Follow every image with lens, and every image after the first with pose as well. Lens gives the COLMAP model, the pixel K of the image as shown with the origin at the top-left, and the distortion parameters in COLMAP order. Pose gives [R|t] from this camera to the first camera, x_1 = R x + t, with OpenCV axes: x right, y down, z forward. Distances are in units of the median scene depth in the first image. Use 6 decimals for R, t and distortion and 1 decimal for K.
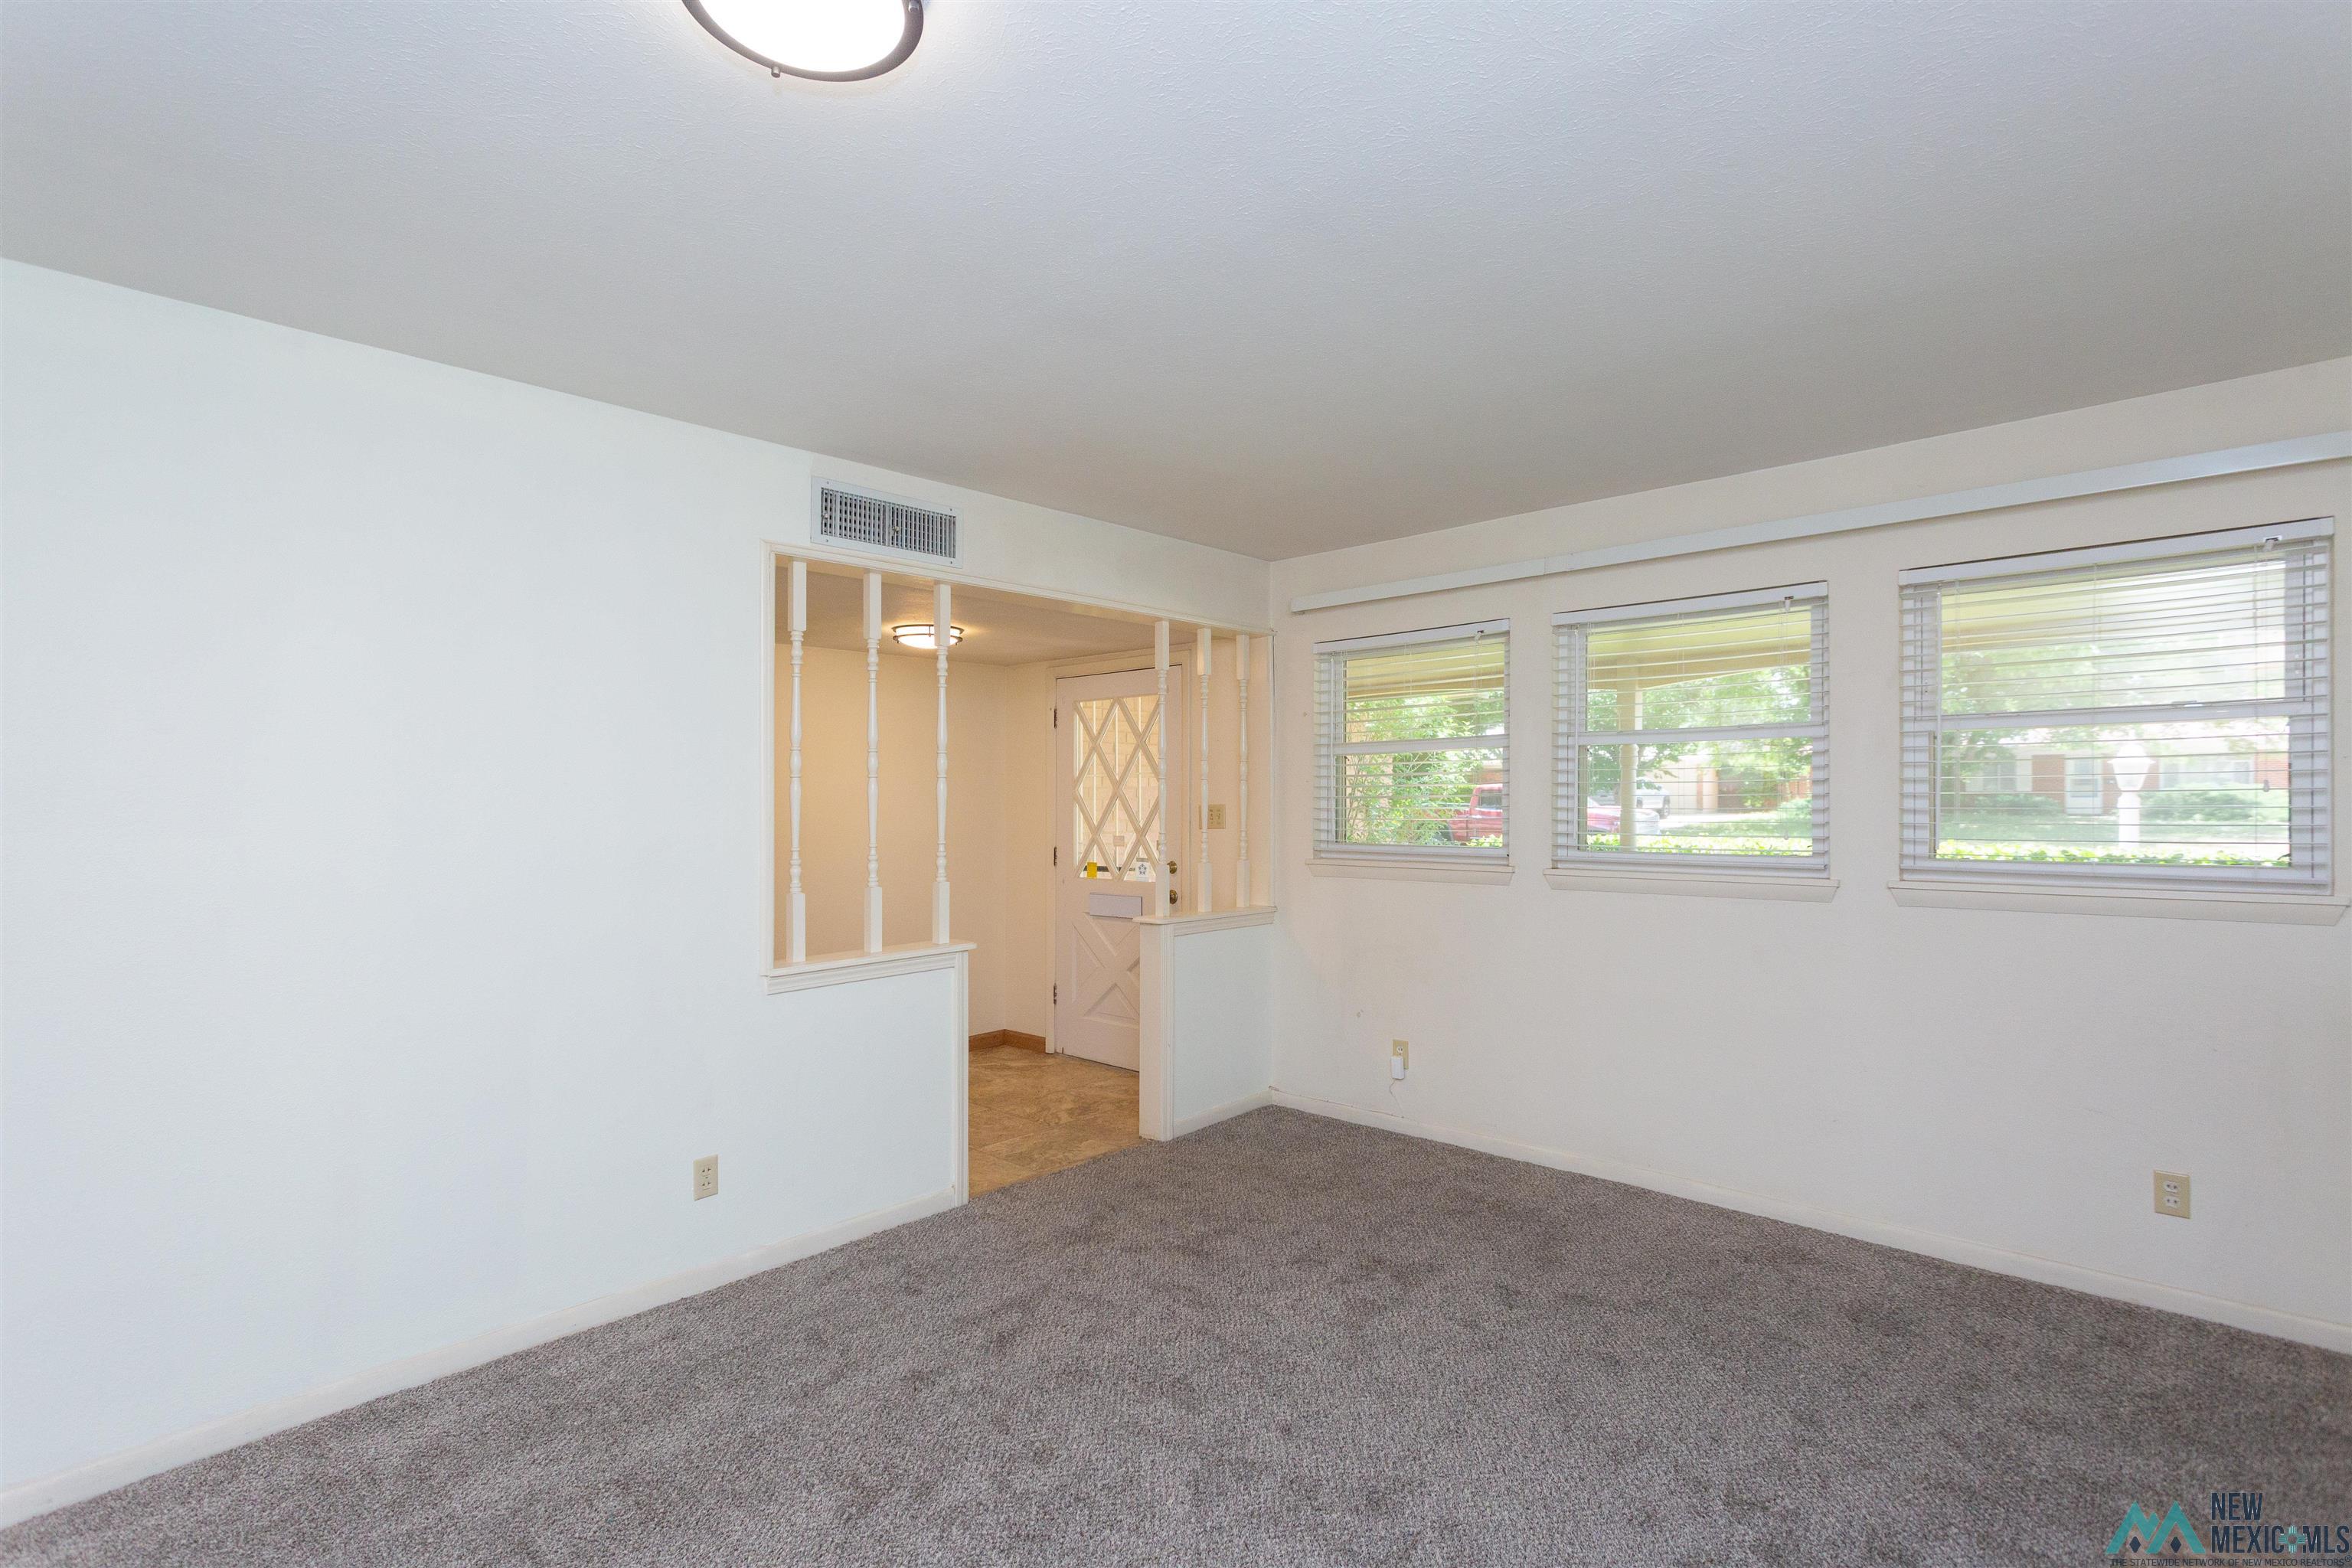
lens RADIAL K [[1156.9, 0, 1159.3], [0, 1156.9, 773.6], [0, 0, 1]] dist [0.027667, -0.000324]
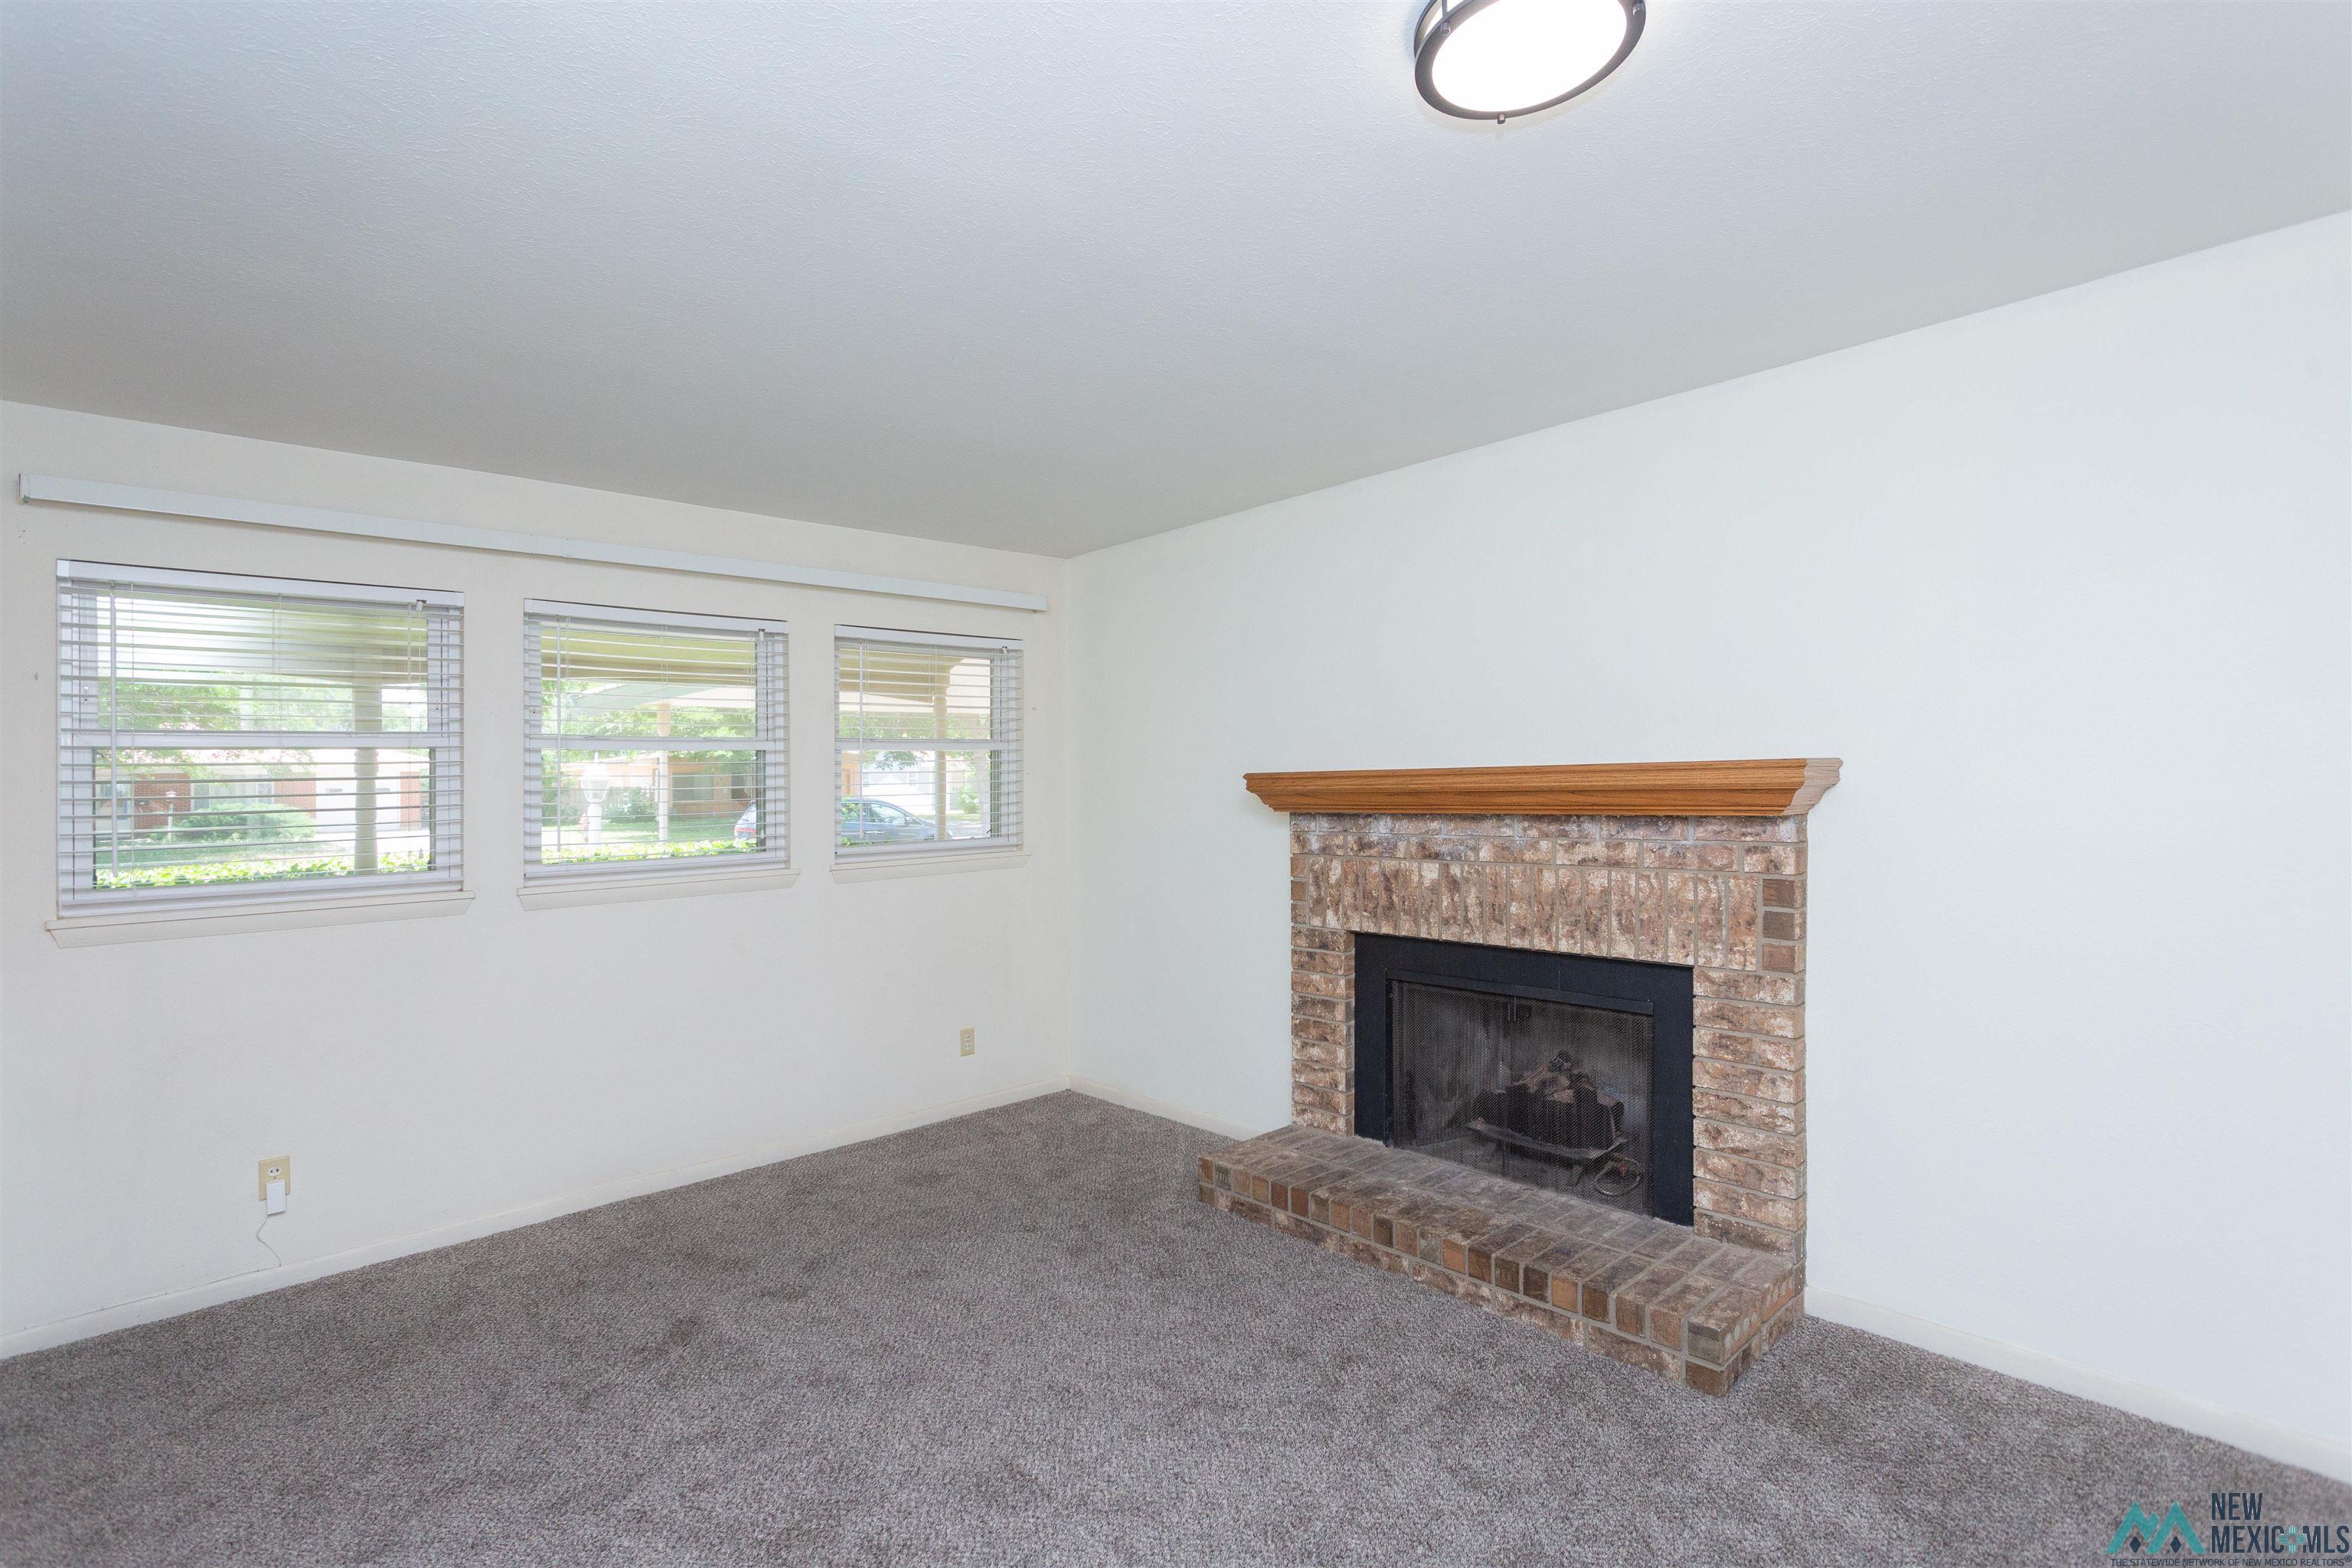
lens RADIAL K [[1115.1, 0, 1183.3], [0, 1115.1, 785.7], [0, 0, 1]] dist [0.007466, -0.002546]
pose [[0.061670, 0.007979, 0.998065, -0.423813], [0.004542, 0.999955, -0.008274, 0.012136], [-0.998086, 0.005043, 0.061631, 0.393123]]
